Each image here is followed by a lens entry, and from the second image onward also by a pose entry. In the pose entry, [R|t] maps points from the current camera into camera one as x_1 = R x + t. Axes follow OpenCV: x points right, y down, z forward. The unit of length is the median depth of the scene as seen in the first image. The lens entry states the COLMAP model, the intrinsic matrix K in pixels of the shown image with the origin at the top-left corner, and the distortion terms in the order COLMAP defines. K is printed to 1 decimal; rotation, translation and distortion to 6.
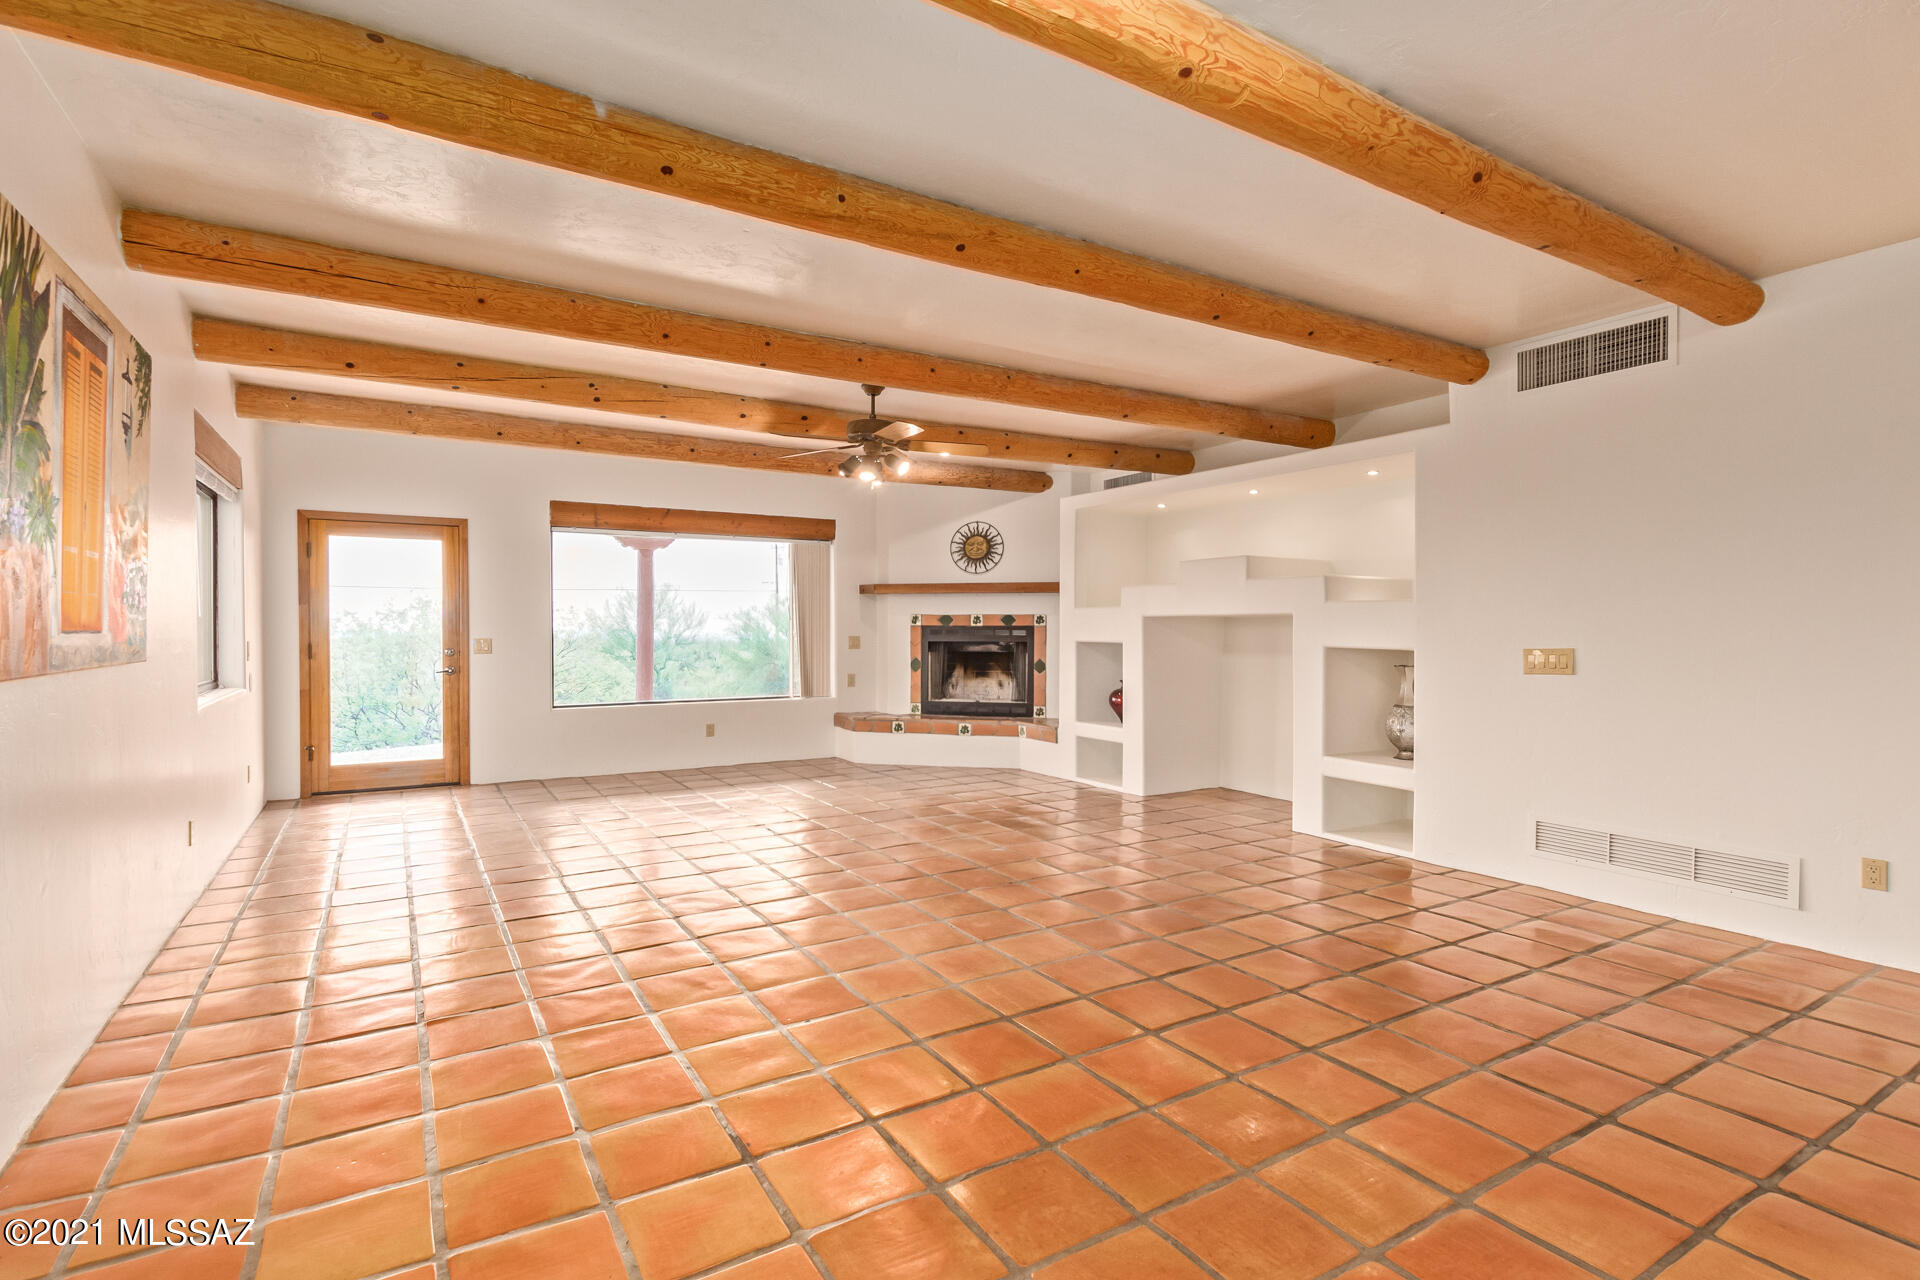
lens RADIAL K [[891.7, 0, 903.8], [0, 891.7, 639.4], [0, 0, 1]] dist [-0.001491, -0.001672]
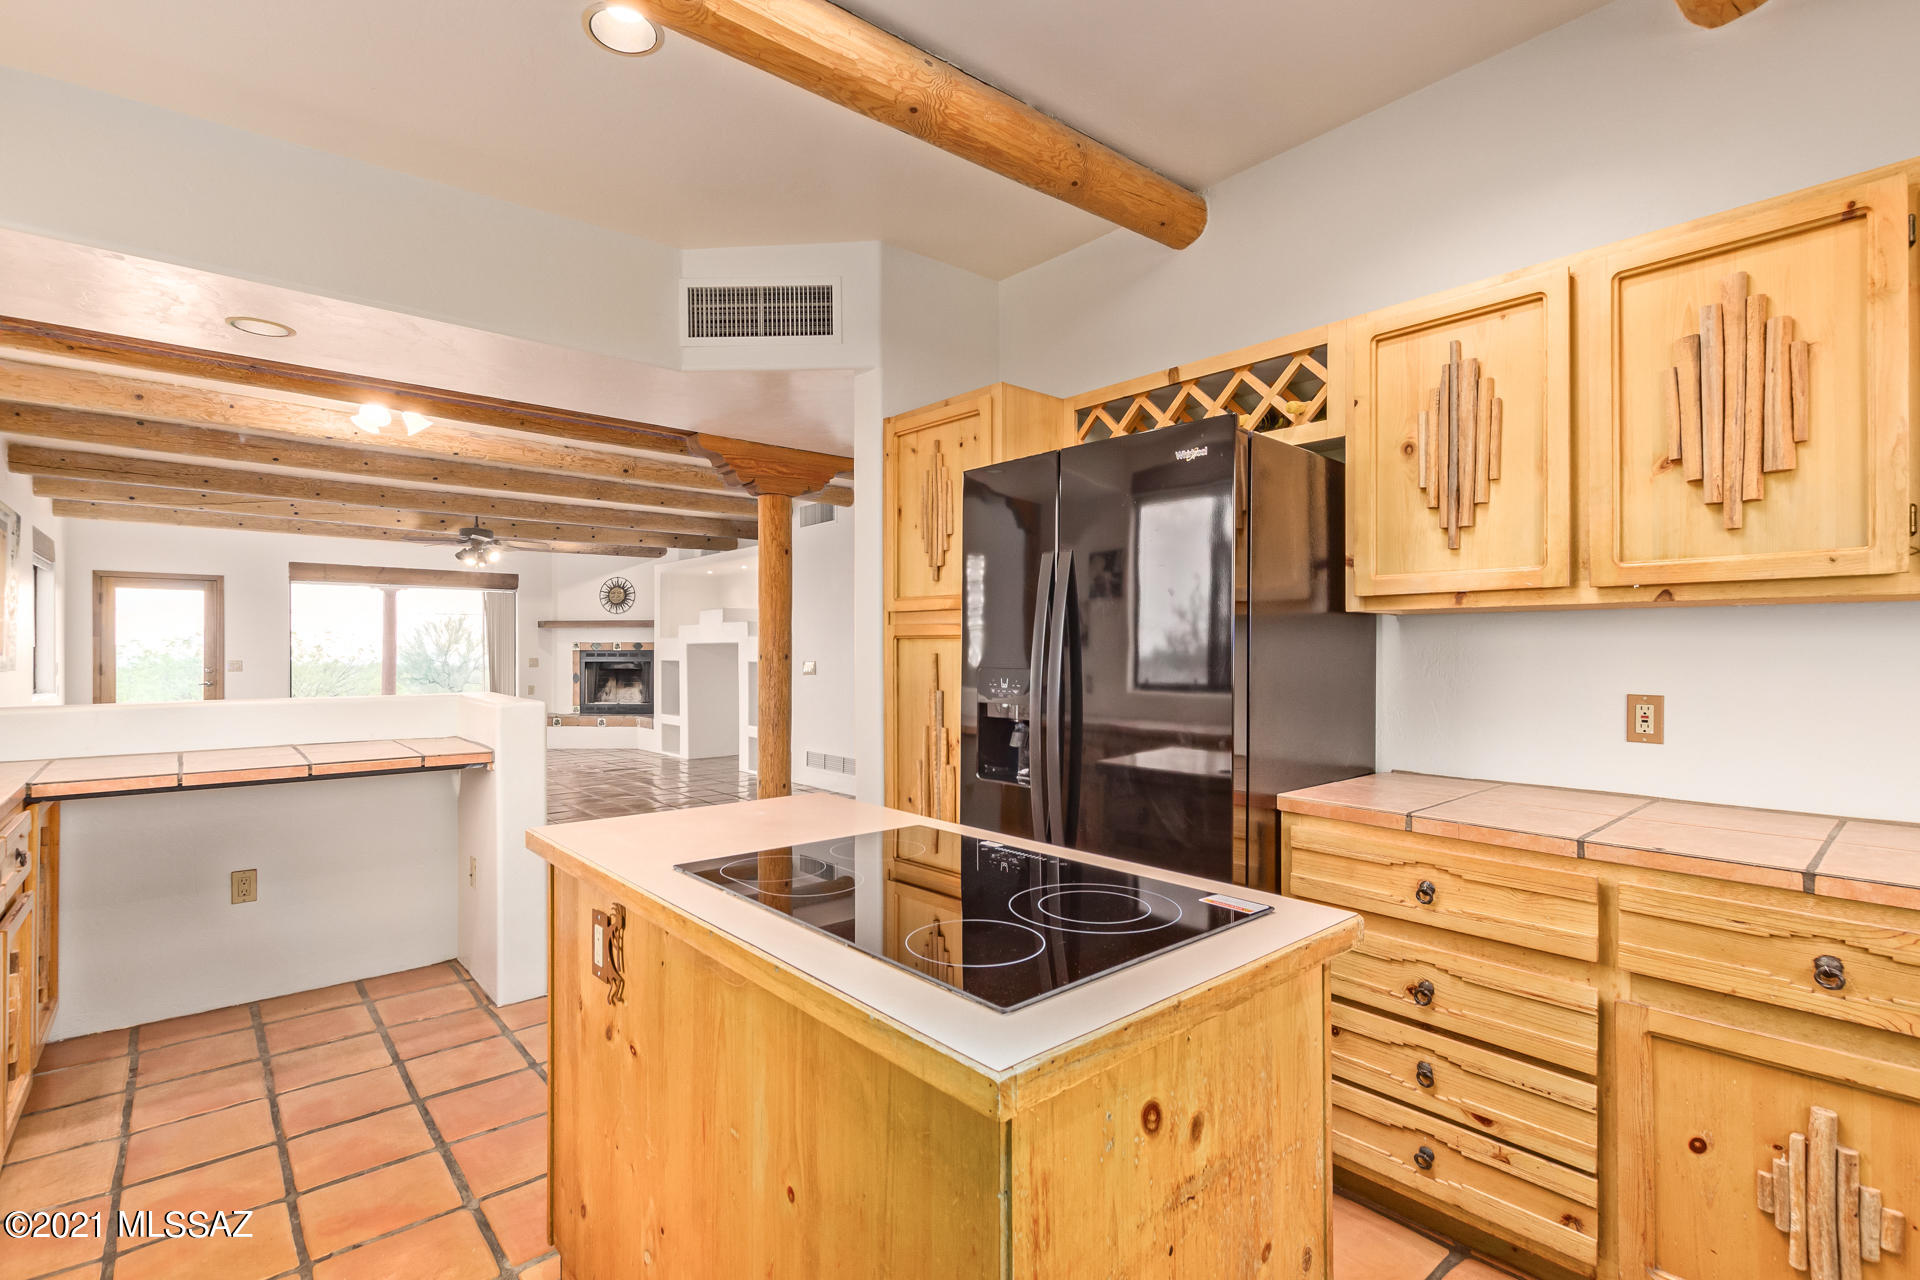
lens RADIAL K [[891.7, 0, 869.0], [0, 891.7, 649.5], [0, 0, 1]] dist [-0.001491, -0.001672]
pose [[0.991277, -0.001969, 0.131784, 0.321847], [0.004078, 0.999868, -0.015742, 0.008069], [-0.131735, 0.016142, 0.991153, -0.506865]]
